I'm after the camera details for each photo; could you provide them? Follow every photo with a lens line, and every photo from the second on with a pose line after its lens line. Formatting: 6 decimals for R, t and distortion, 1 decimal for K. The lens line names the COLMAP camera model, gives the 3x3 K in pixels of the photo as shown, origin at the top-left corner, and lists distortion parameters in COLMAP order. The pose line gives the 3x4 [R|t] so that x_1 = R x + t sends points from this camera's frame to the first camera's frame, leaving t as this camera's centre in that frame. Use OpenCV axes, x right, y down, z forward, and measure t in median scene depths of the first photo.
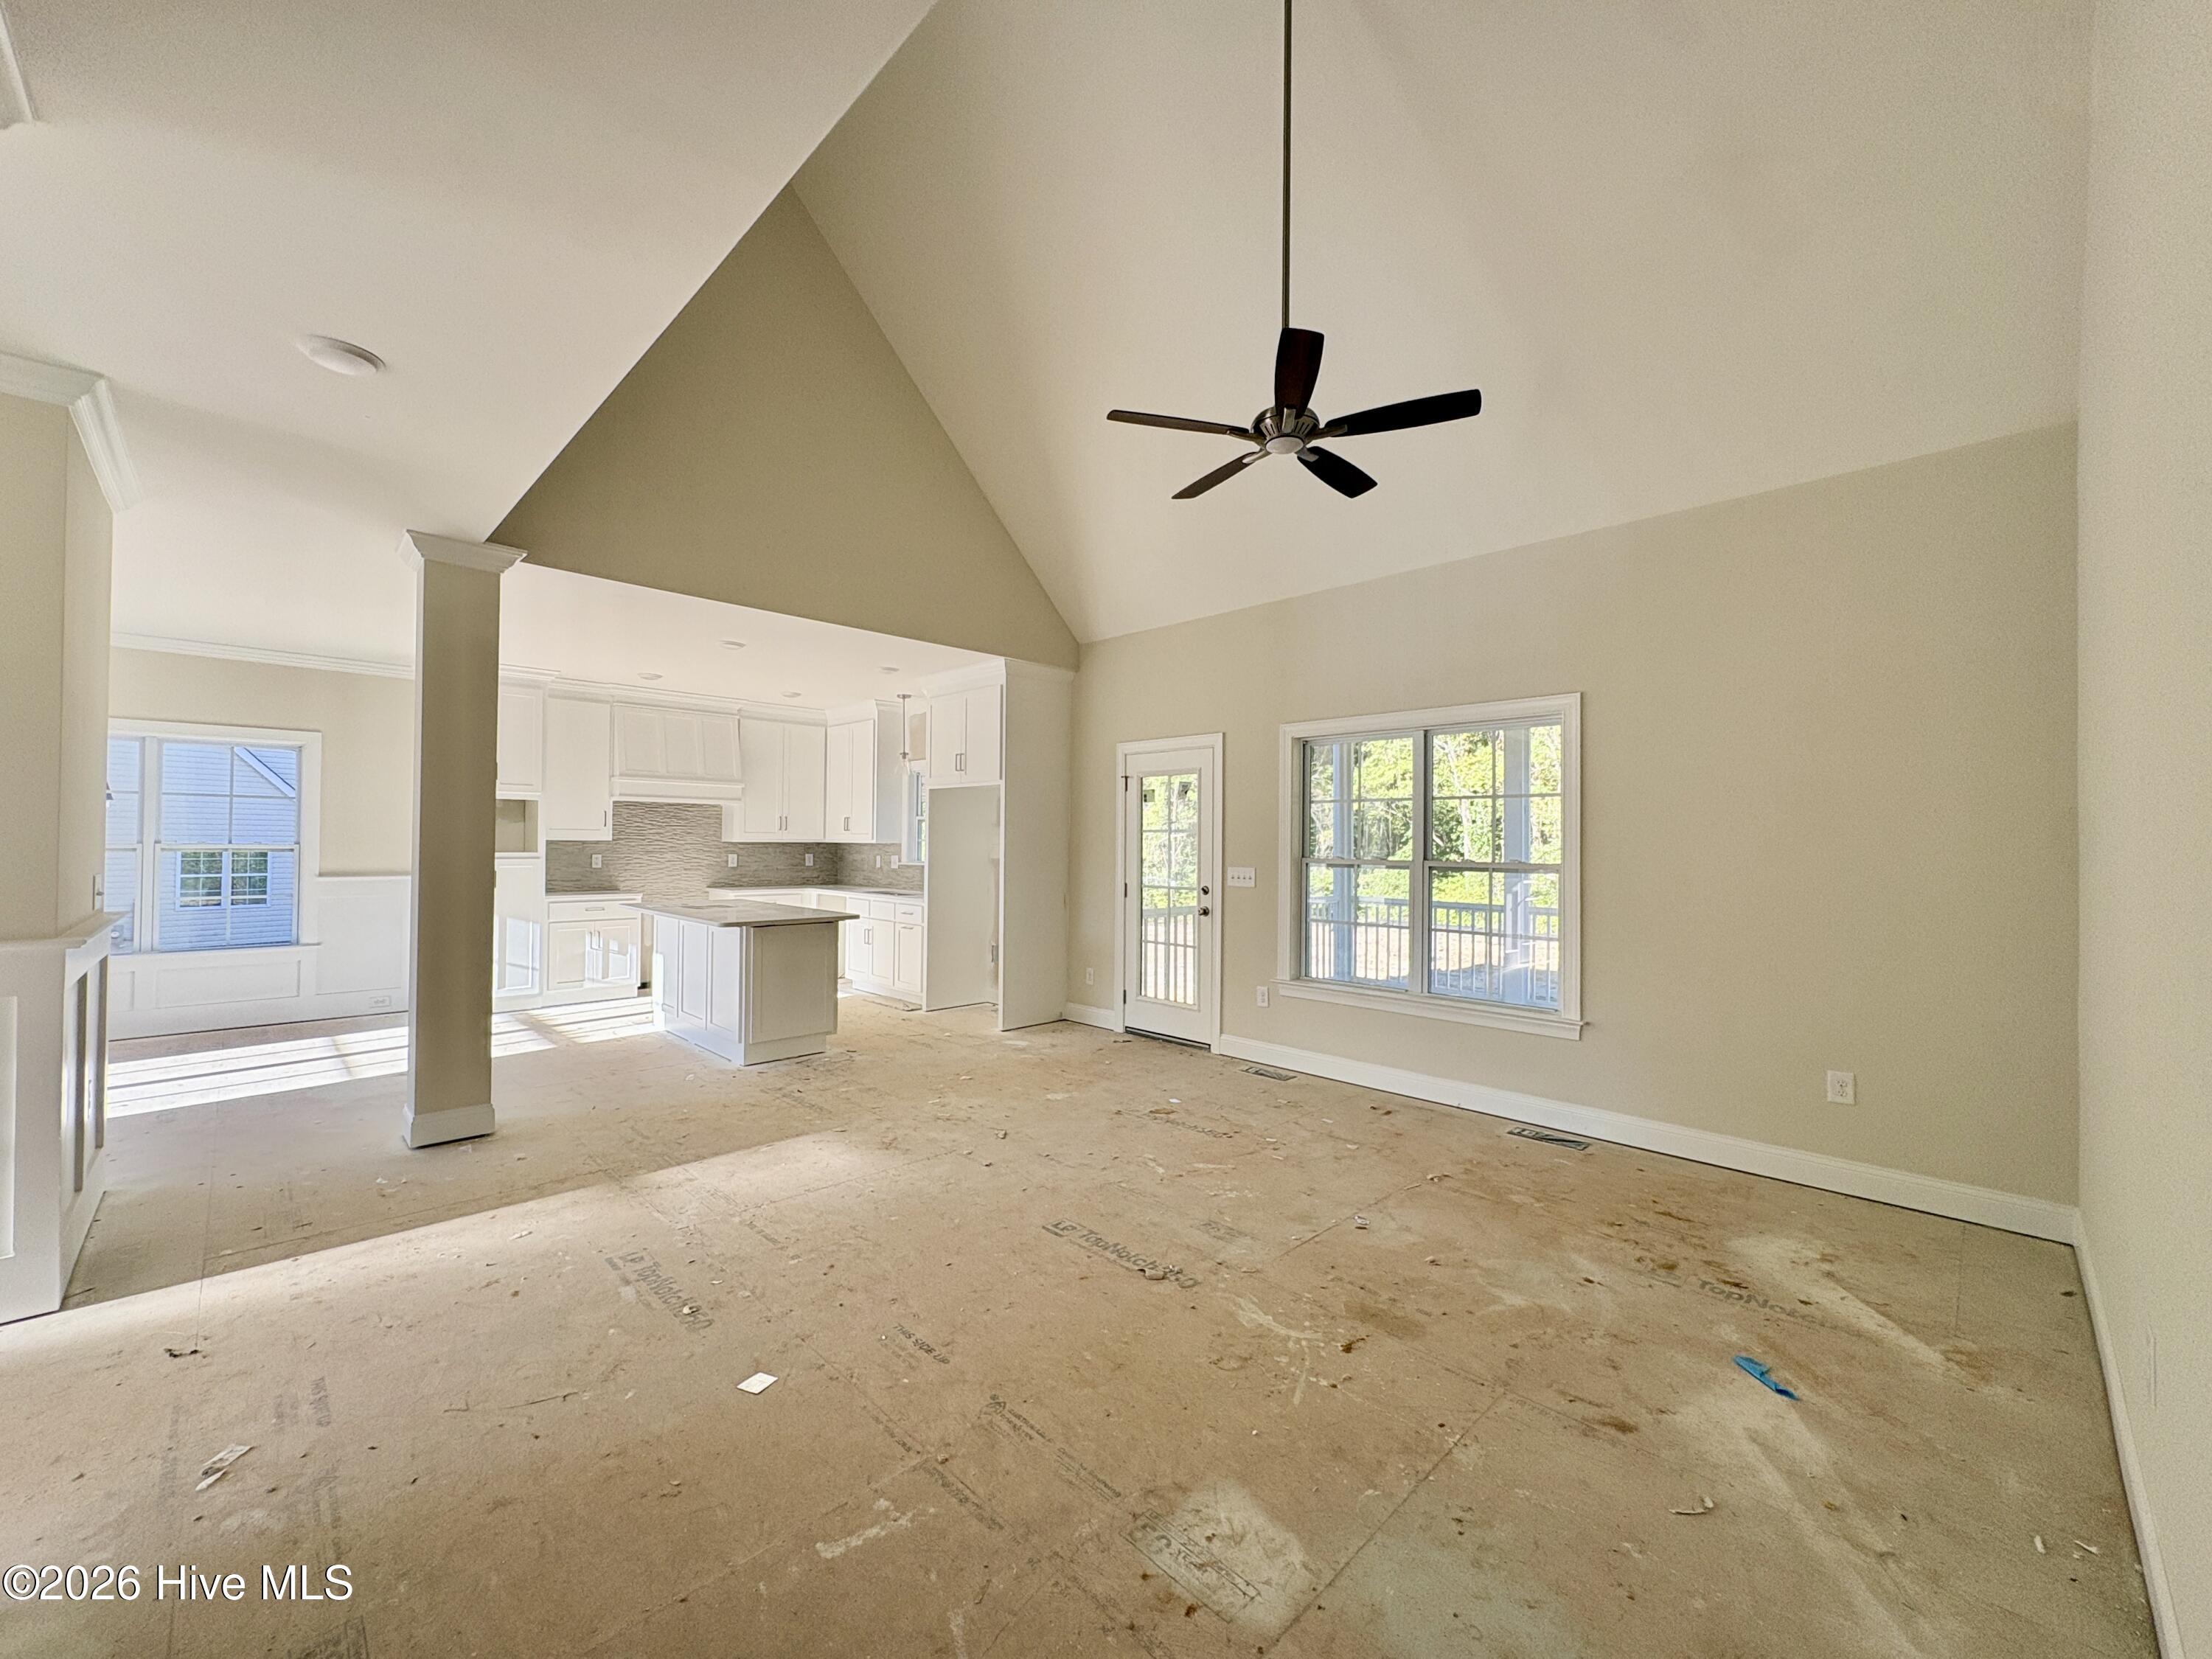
lens RADIAL K [[876.5, 0, 1107.0], [0, 876.5, 830.9], [0, 0, 1]] dist [0.000058, 0.000204]
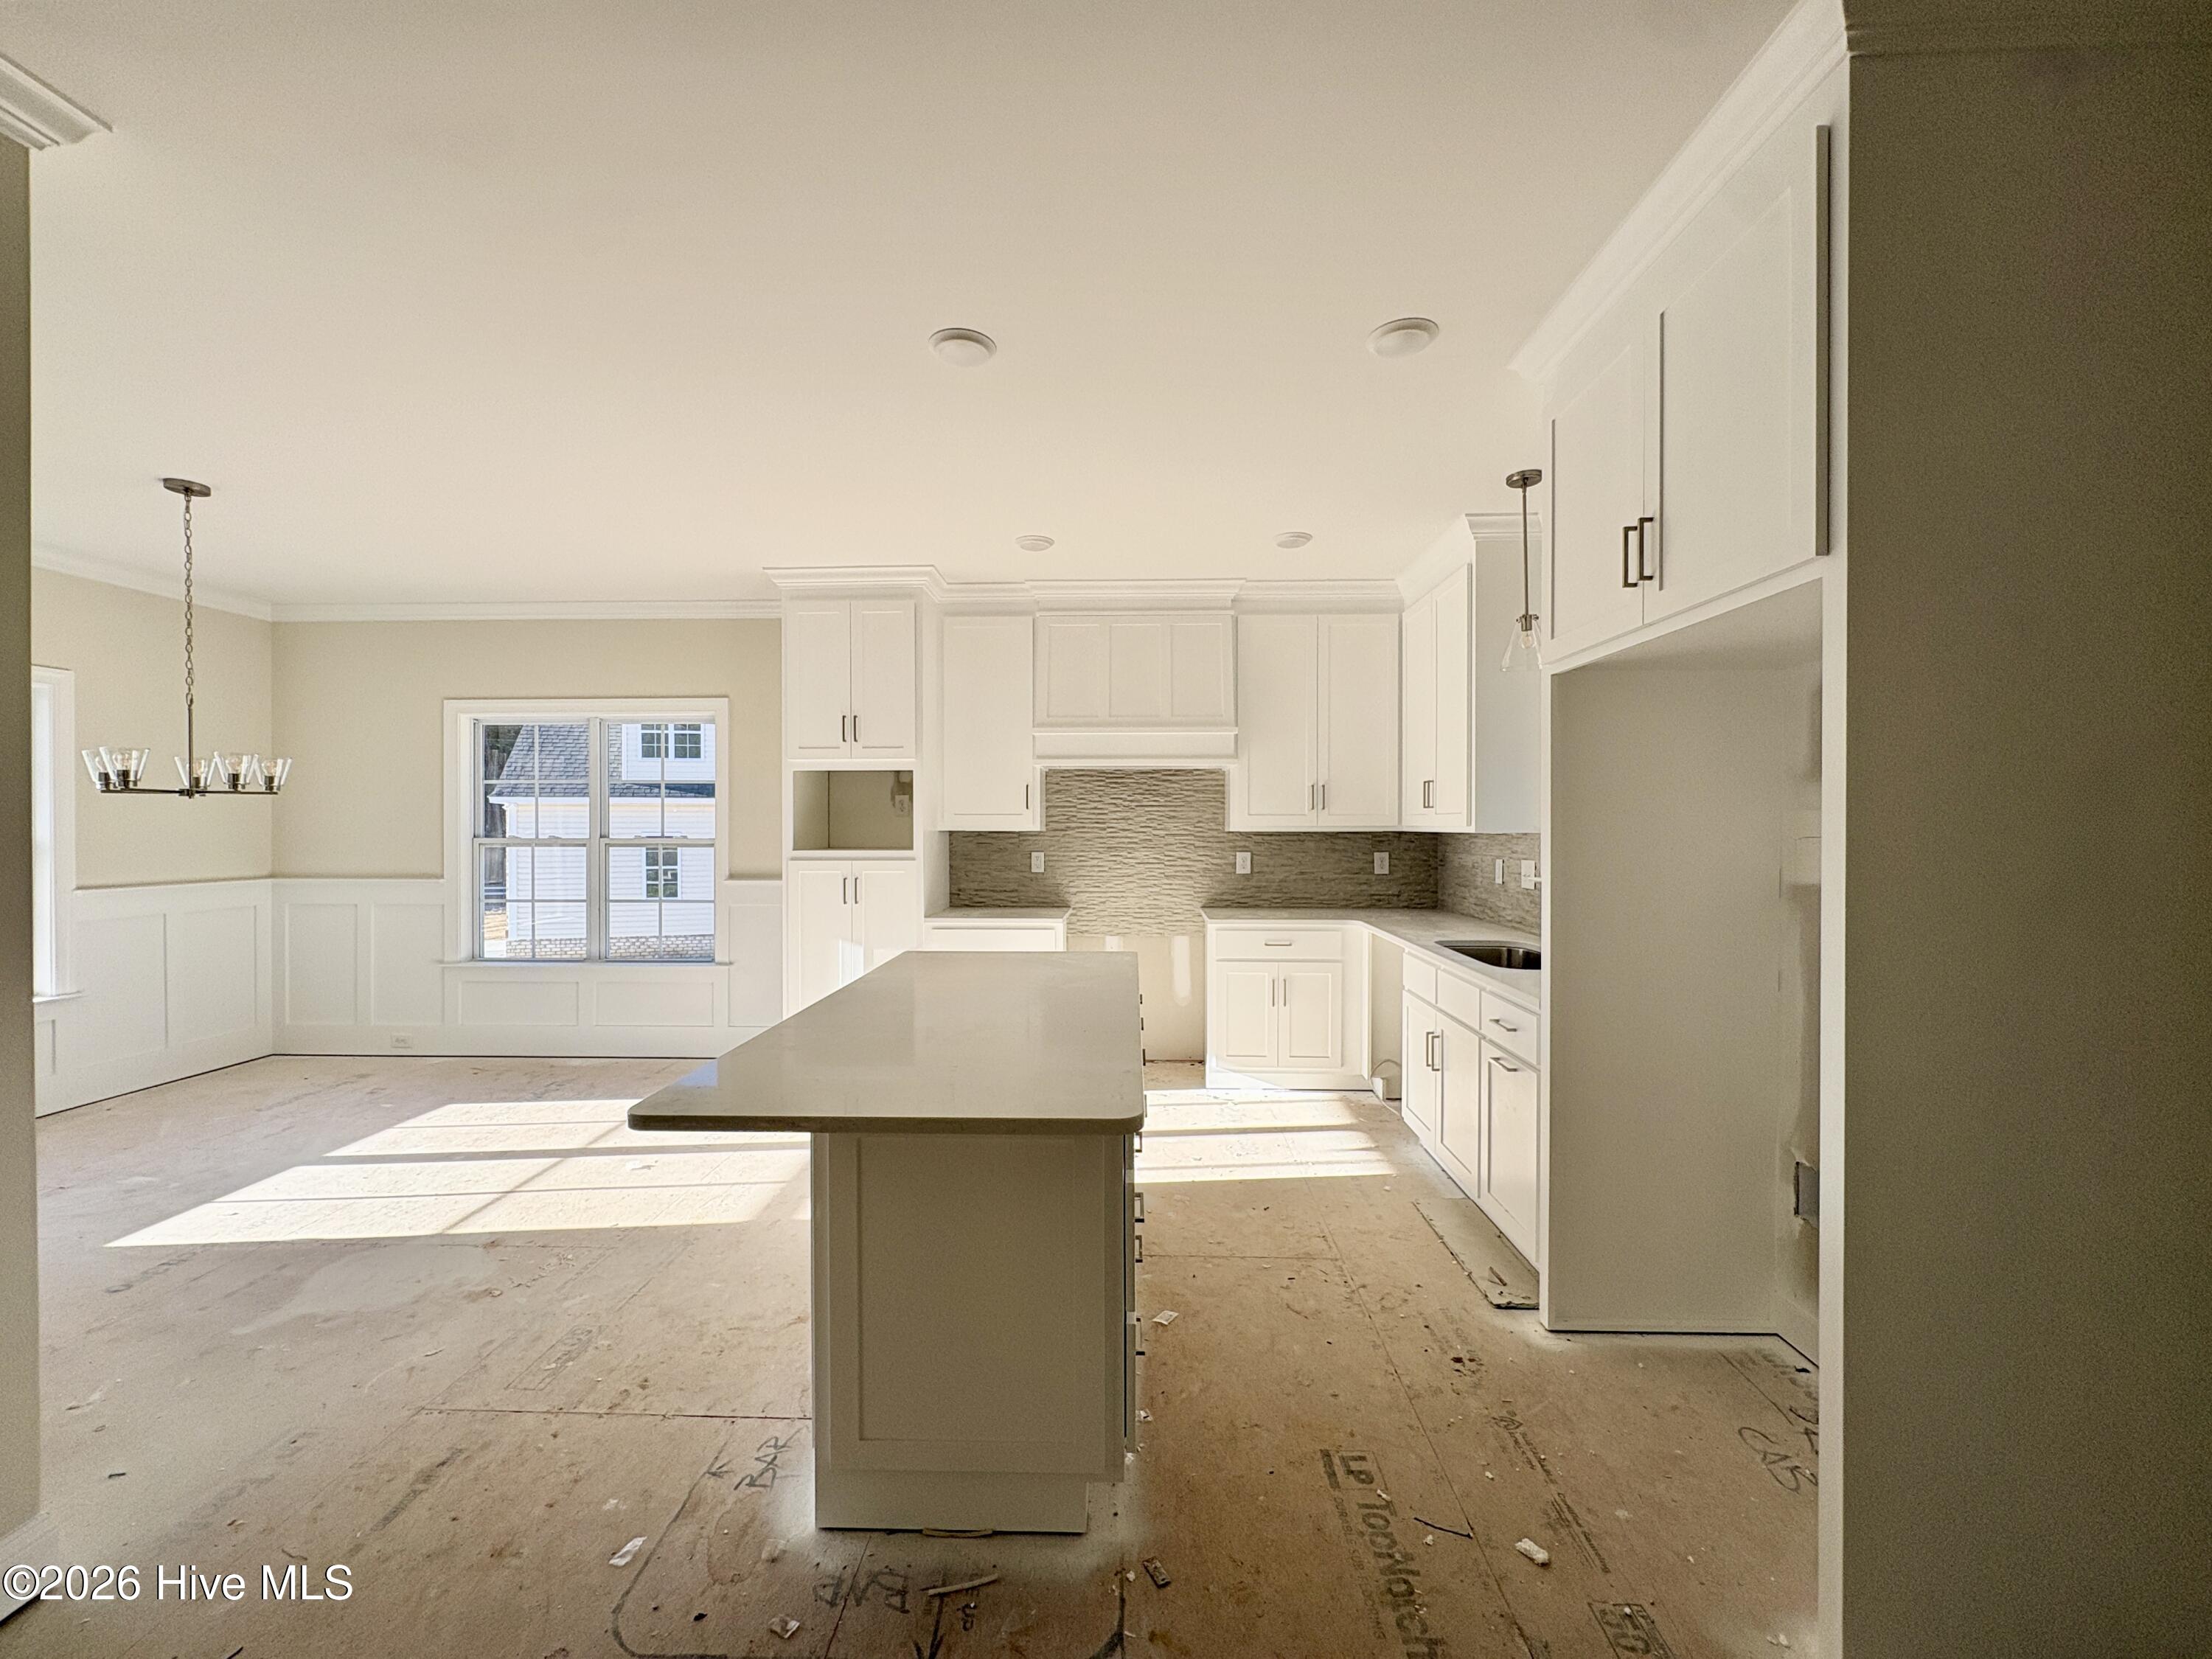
lens RADIAL K [[876.5, 0, 1107.0], [0, 876.5, 830.9], [0, 0, 1]] dist [0.000058, 0.000204]
pose [[0.688552, -0.004731, -0.725171, -0.125259], [0.017070, 0.999807, 0.009685, 0.009881], [0.724986, -0.019047, 0.688501, 1.052000]]
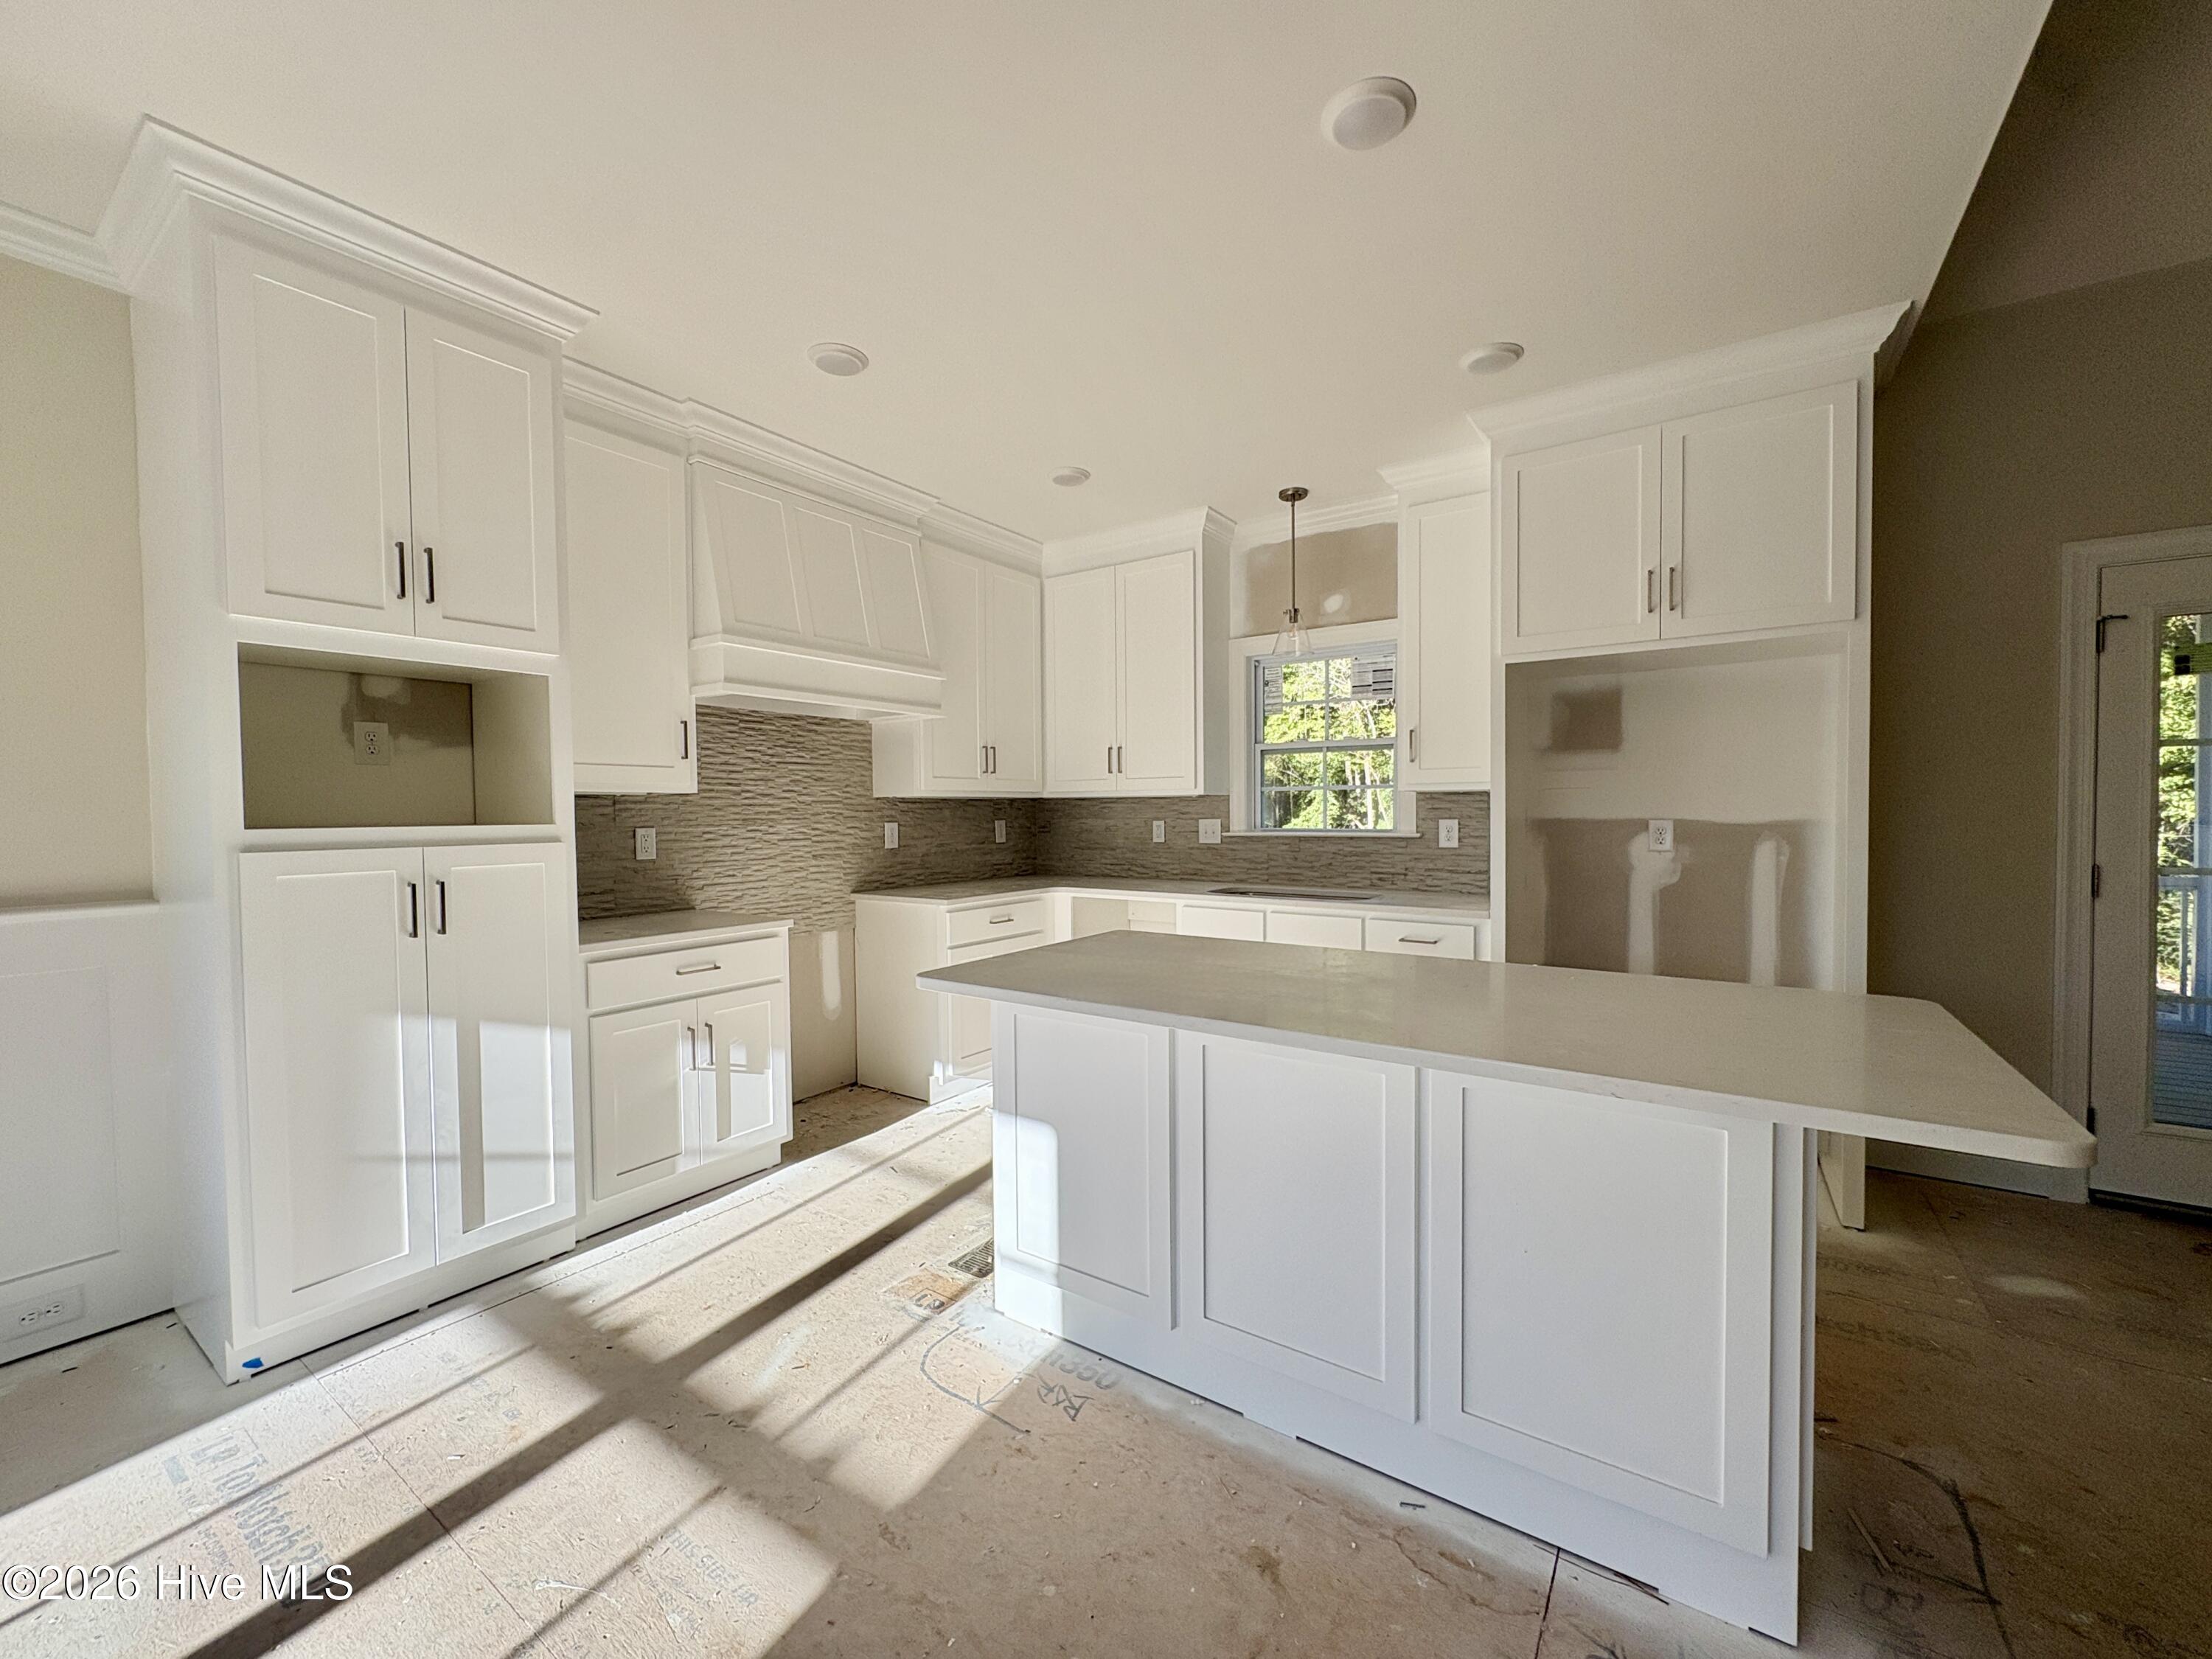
lens RADIAL K [[876.5, 0, 1107.0], [0, 876.5, 830.9], [0, 0, 1]] dist [0.000058, 0.000204]
pose [[0.982234, -0.022393, 0.186322, -0.795324], [0.015199, 0.999086, 0.039947, 0.026426], [-0.187046, -0.036405, 0.981676, 0.978654]]
